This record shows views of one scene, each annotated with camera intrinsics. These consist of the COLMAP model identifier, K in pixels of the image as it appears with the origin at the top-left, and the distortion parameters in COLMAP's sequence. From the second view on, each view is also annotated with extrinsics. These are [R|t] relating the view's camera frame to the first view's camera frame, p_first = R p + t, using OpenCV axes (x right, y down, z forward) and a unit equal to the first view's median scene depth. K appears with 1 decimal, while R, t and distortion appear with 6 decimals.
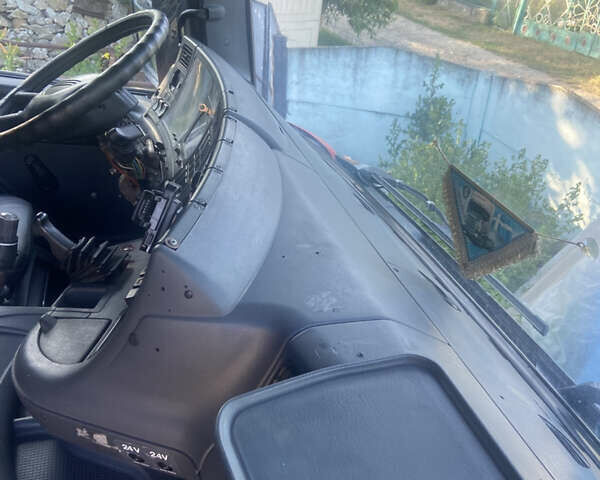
lens RADIAL K [[615.2, 0, 306.7], [0, 615.2, 240.7], [0, 0, 1]] dist [0.116730, -0.096708]
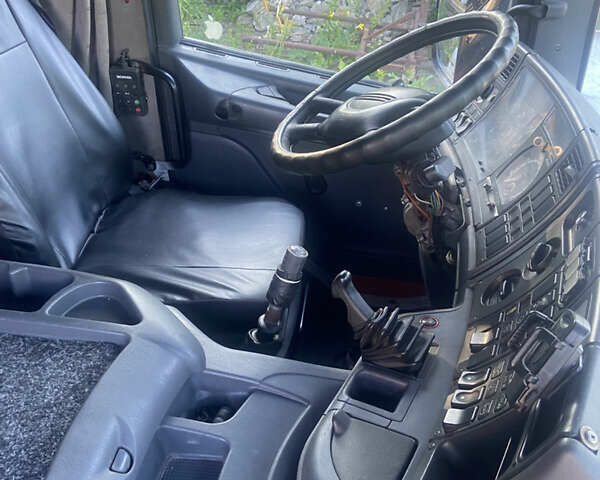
lens RADIAL K [[607.3, 0, 300.0], [0, 607.3, 240.0], [0, 0, 1]] dist [0.145682, -0.185416]
pose [[0.930518, 0.179261, -0.319378, -0.217292], [-0.162985, 0.983602, 0.077217, -0.130298], [0.327983, -0.019798, 0.944476, 0.208884]]
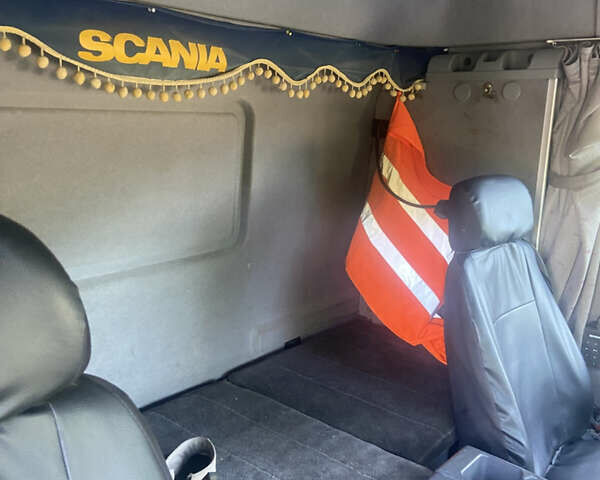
lens RADIAL K [[615.2, 0, 306.7], [0, 615.2, 240.7], [0, 0, 1]] dist [0.116730, -0.096708]
pose [[0.571909, 0.145203, -0.807364, -0.234799], [-0.399126, 0.909112, -0.119225, -0.048182], [0.716672, 0.390426, 0.577883, -0.198252]]
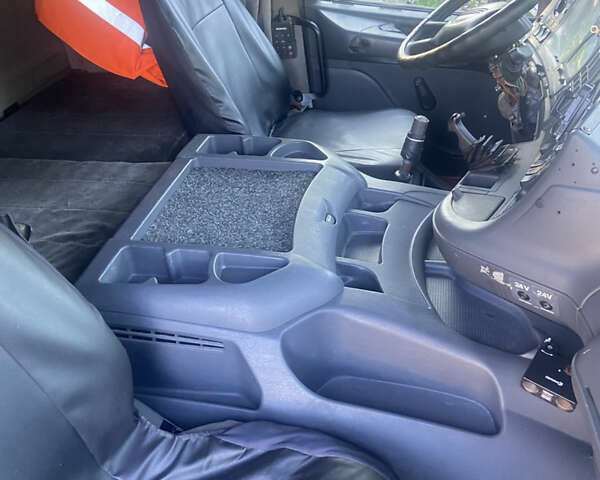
lens RADIAL K [[615.2, 0, 306.7], [0, 615.2, 240.7], [0, 0, 1]] dist [0.116730, -0.096708]
pose [[0.880038, 0.146069, -0.451881, -0.070830], [-0.105057, 0.987828, 0.114713, 0.095362], [0.463137, -0.053479, 0.884672, -0.285635]]
